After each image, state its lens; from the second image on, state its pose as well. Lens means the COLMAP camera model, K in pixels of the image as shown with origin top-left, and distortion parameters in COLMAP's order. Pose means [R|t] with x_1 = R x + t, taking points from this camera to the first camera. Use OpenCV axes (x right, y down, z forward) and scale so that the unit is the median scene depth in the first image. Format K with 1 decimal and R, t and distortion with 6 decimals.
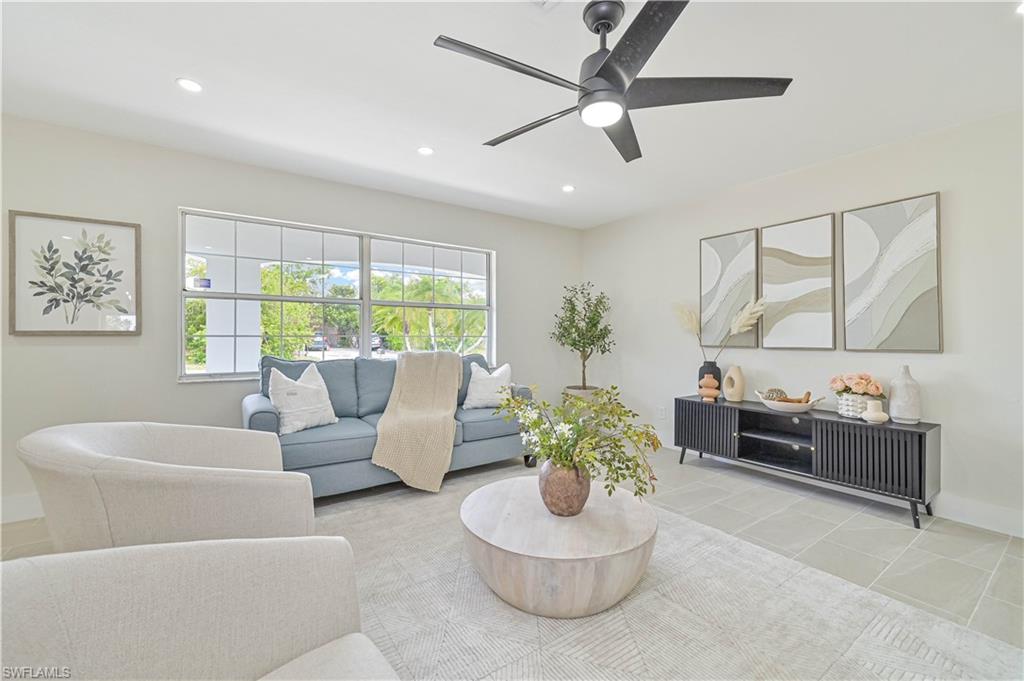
lens RADIAL K [[424.3, 0, 511.7], [0, 424.3, 338.0], [0, 0, 1]] dist [0.002940, 0.000738]
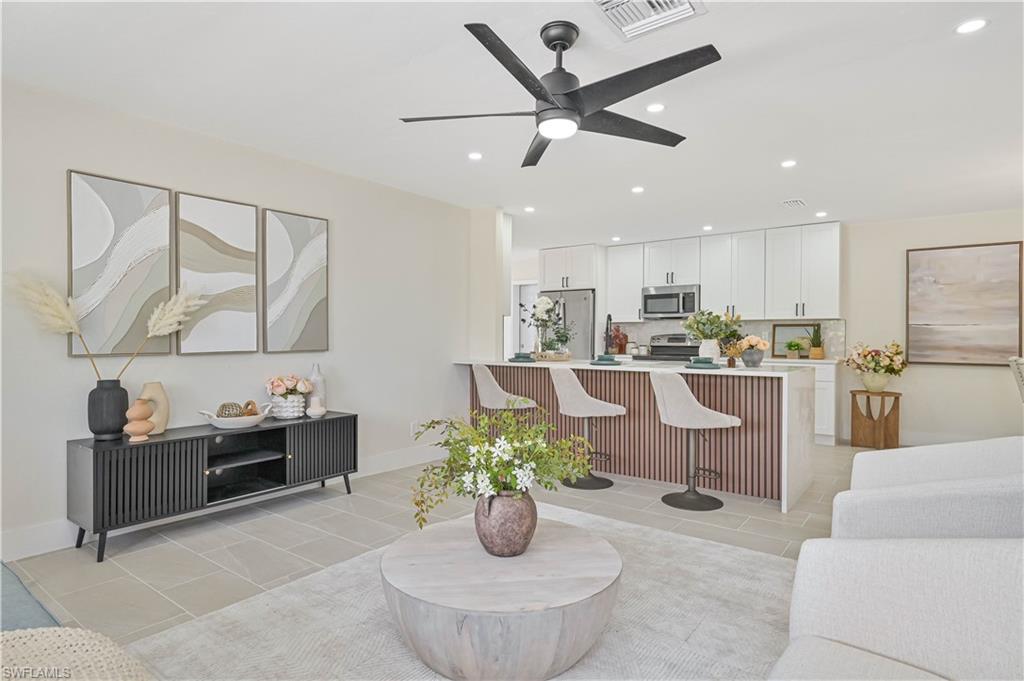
lens RADIAL K [[559.2, 0, 513.6], [0, 559.2, 341.0], [0, 0, 1]] dist [-0.002377, 0.003173]
pose [[-0.307810, -0.010513, 0.951390, -0.628898], [0.001163, 0.999934, 0.011426, -0.012317], [-0.951447, 0.004624, -0.307778, 0.902312]]
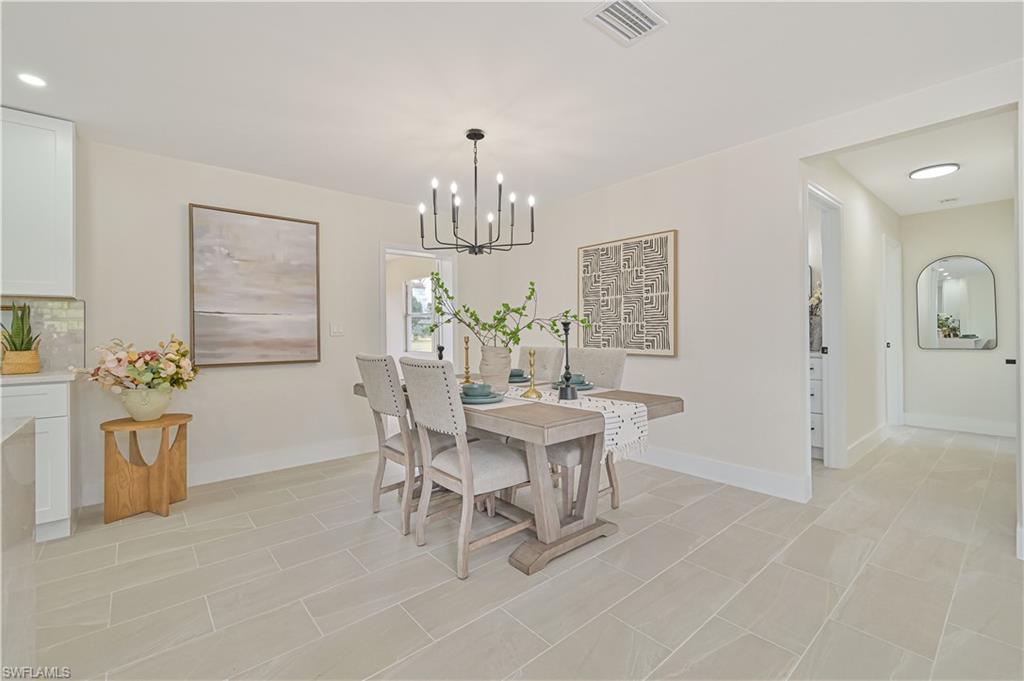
lens RADIAL K [[441.0, 0, 511.2], [0, 441.0, 327.6], [0, 0, 1]] dist [-0.001035, 0.000052]
pose [[-0.995732, 0.003548, -0.092218, 0.168487], [0.003615, 0.999993, -0.000566, -0.003505], [0.092216, -0.000897, -0.995739, 0.093244]]
